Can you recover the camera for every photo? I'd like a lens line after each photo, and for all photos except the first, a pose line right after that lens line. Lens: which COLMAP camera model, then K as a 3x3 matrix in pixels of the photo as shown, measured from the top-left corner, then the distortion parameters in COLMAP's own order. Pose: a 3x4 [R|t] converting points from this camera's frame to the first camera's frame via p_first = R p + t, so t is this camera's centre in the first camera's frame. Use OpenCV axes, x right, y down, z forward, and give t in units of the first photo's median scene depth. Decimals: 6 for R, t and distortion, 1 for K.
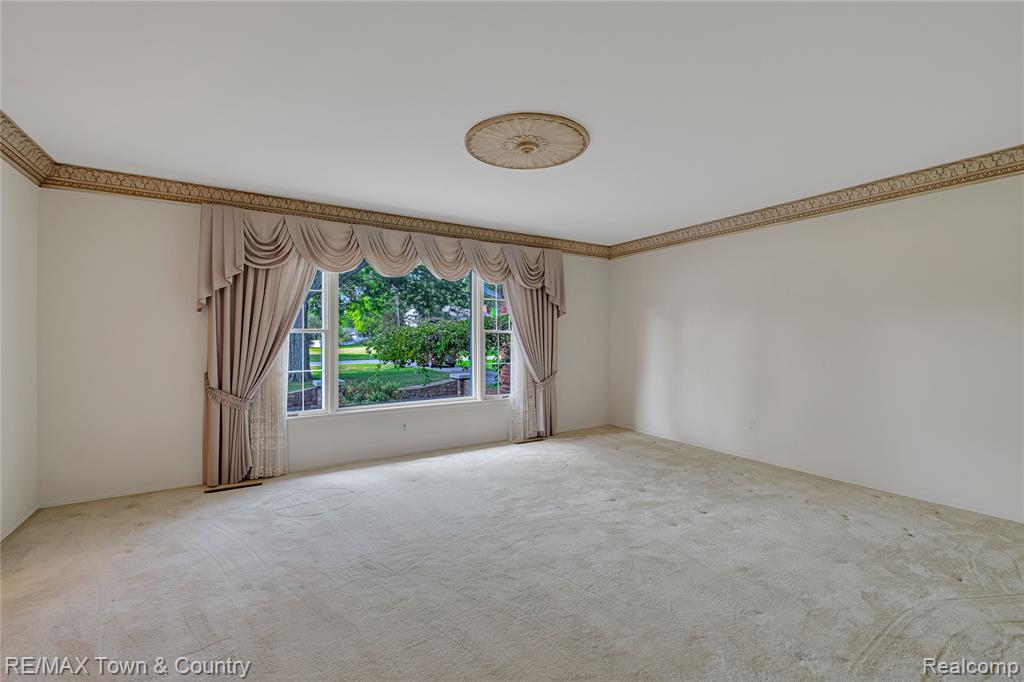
lens RADIAL K [[441.8, 0, 514.6], [0, 441.8, 340.6], [0, 0, 1]] dist [0.001773, -0.006293]
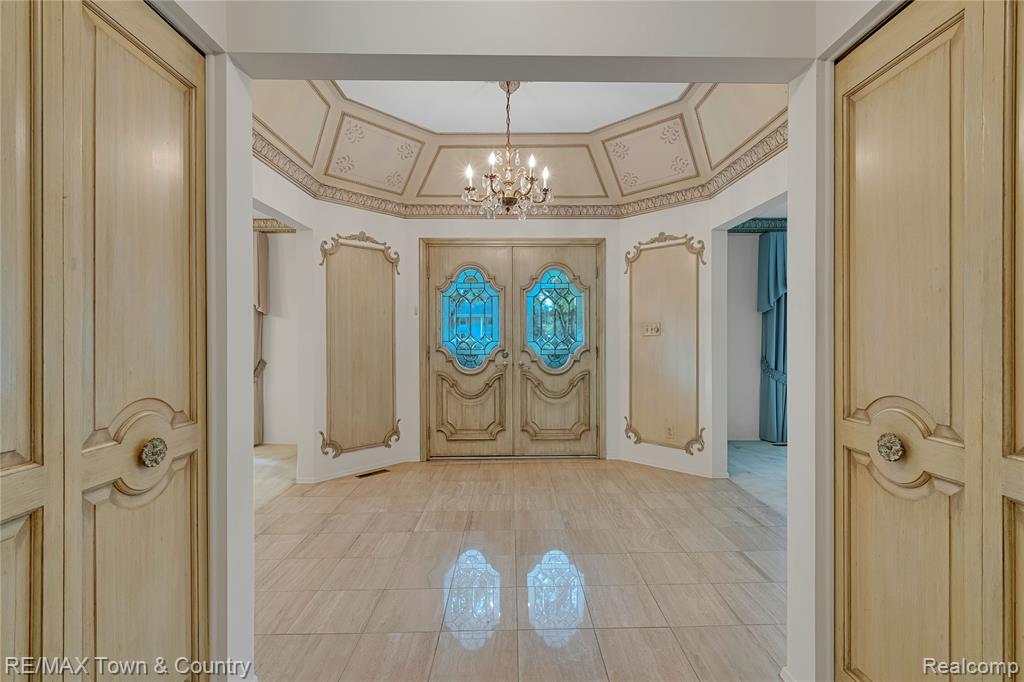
lens RADIAL K [[441.8, 0, 514.6], [0, 441.8, 340.6], [0, 0, 1]] dist [0.001773, -0.006293]
pose [[0.855282, 0.000552, -0.518162, -0.907696], [-0.000425, 1.000000, 0.000364, 0.029787], [0.518162, -0.000091, 0.855282, -0.762868]]
